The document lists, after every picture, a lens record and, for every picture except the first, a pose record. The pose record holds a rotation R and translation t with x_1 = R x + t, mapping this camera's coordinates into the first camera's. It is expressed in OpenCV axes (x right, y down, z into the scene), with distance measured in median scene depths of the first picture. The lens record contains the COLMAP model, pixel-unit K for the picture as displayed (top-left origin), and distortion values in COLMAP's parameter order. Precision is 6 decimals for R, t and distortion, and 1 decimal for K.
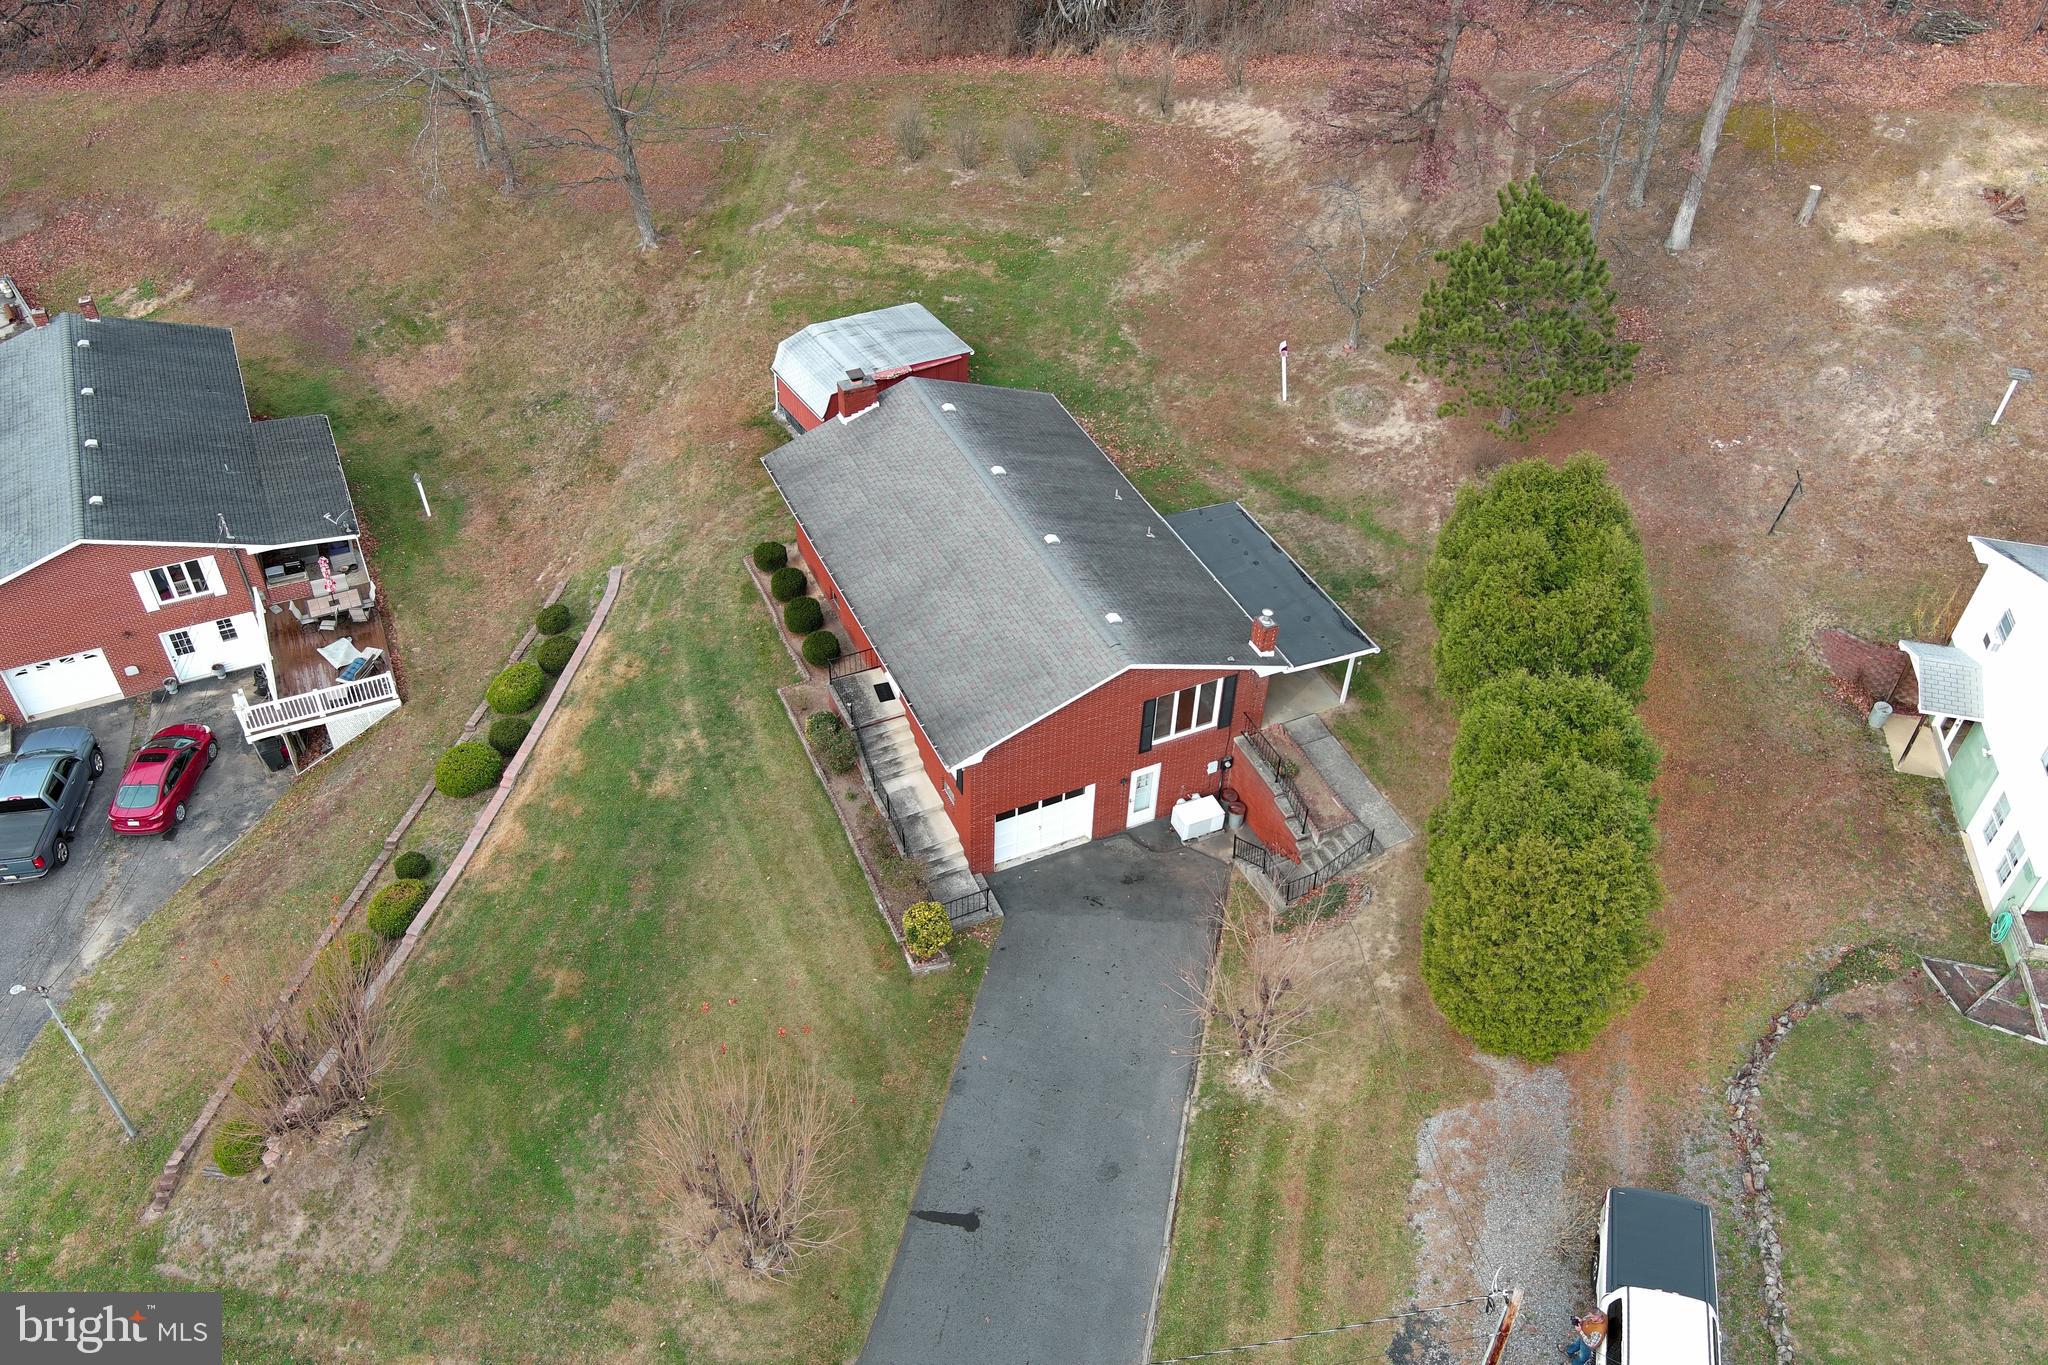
lens RADIAL K [[1585.5, 0, 1025.8], [0, 1585.5, 679.9], [0, 0, 1]] dist [0.011402, -0.022480]
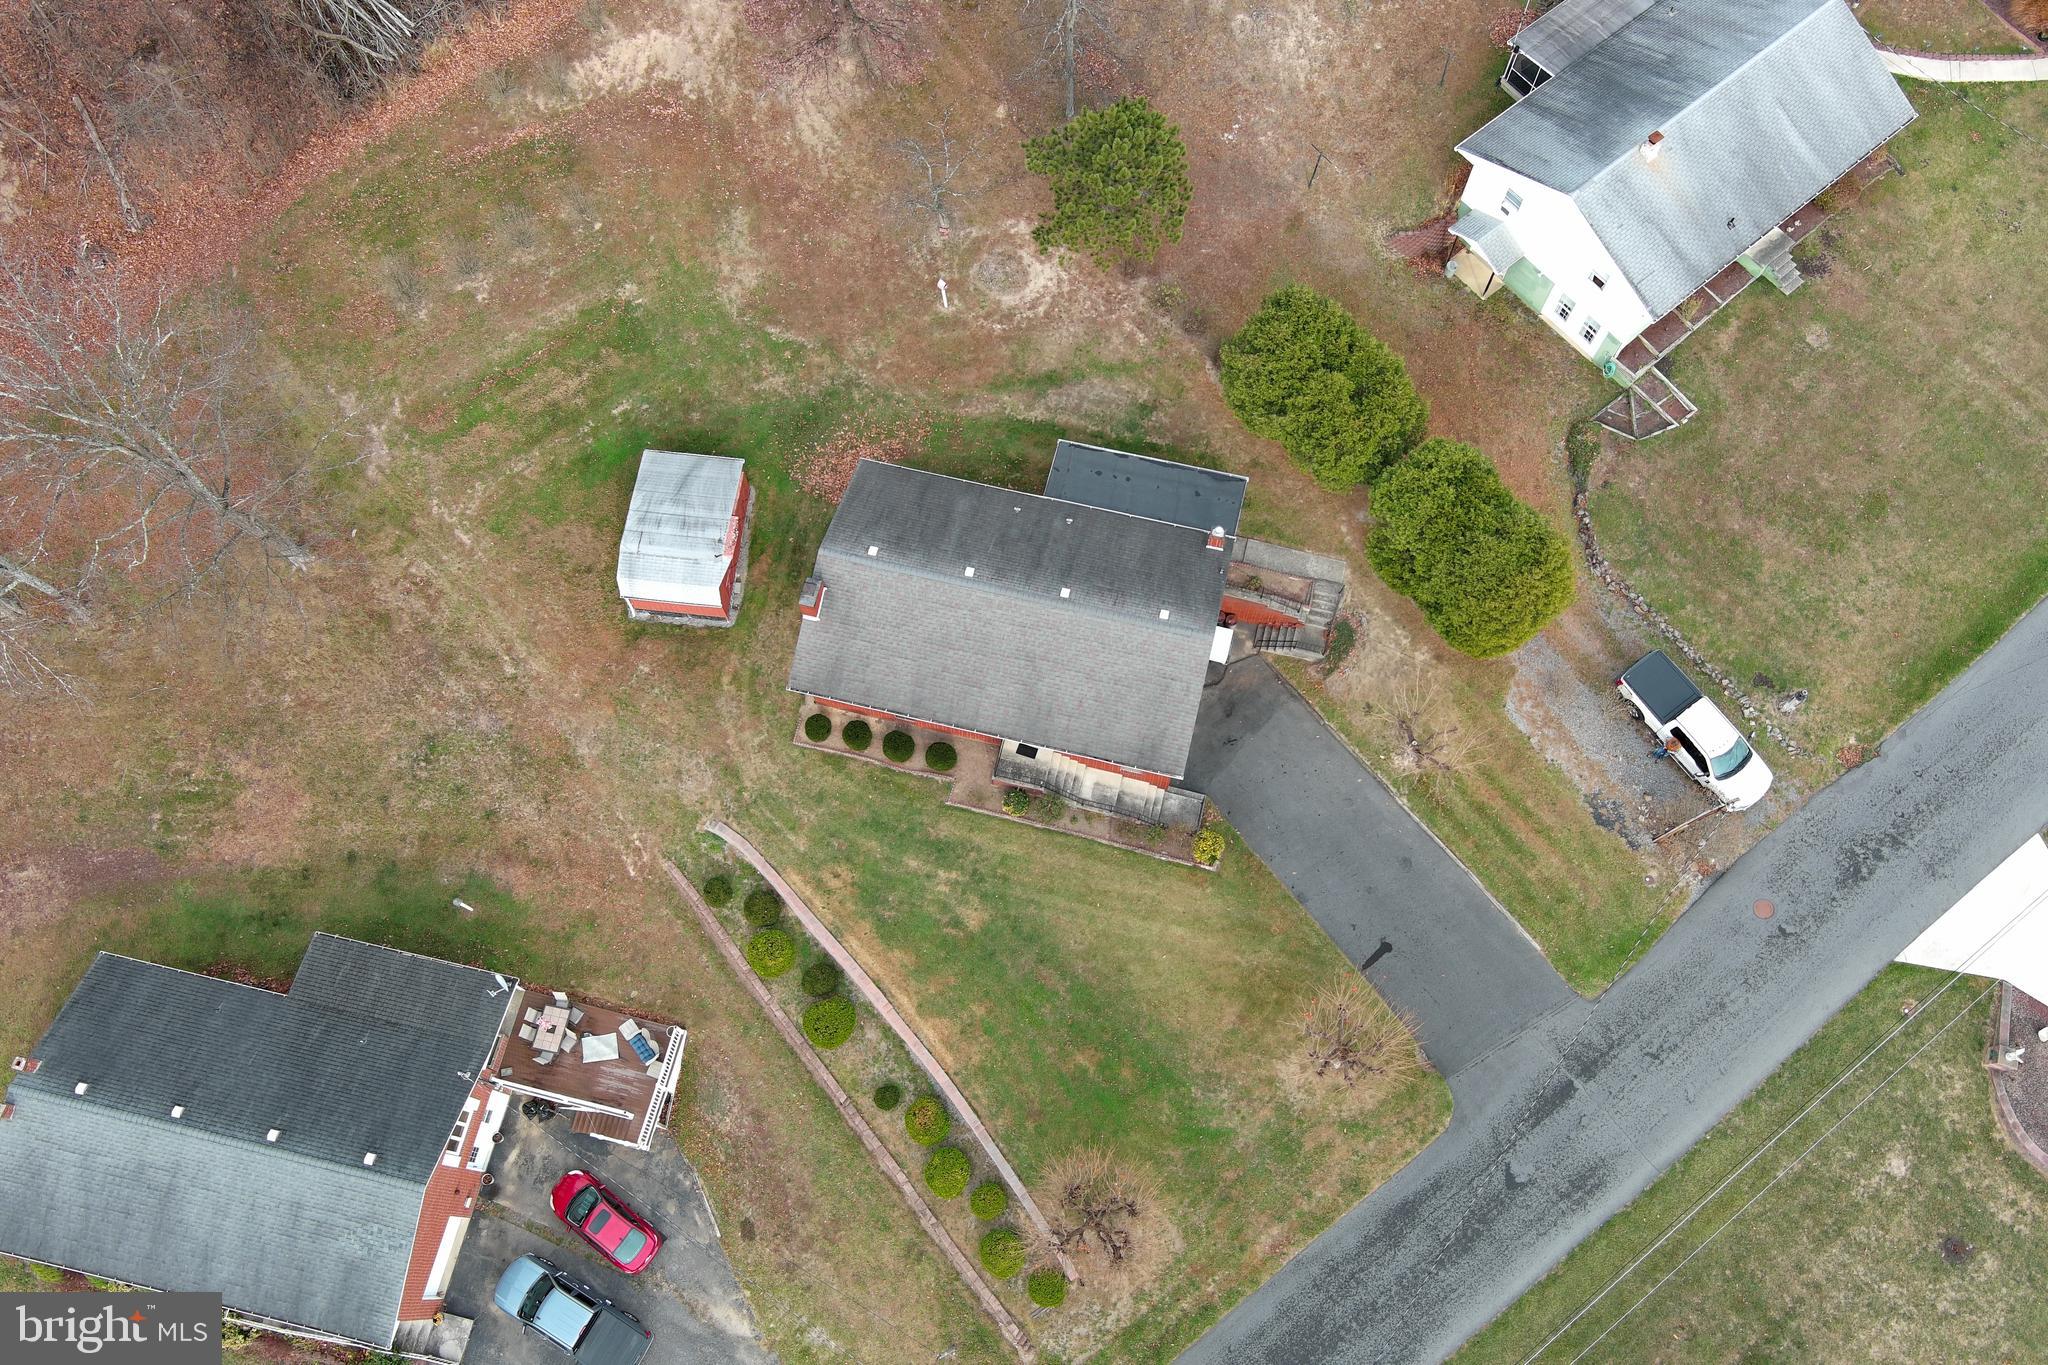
lens RADIAL K [[1583.2, 0, 1026.6], [0, 1583.2, 680.8], [0, 0, 1]] dist [0.025527, -0.059737]
pose [[0.620785, -0.742771, 0.250834, -0.356197], [0.535868, 0.635556, 0.555800, -0.724118], [-0.572251, -0.210618, 0.792571, -0.051183]]
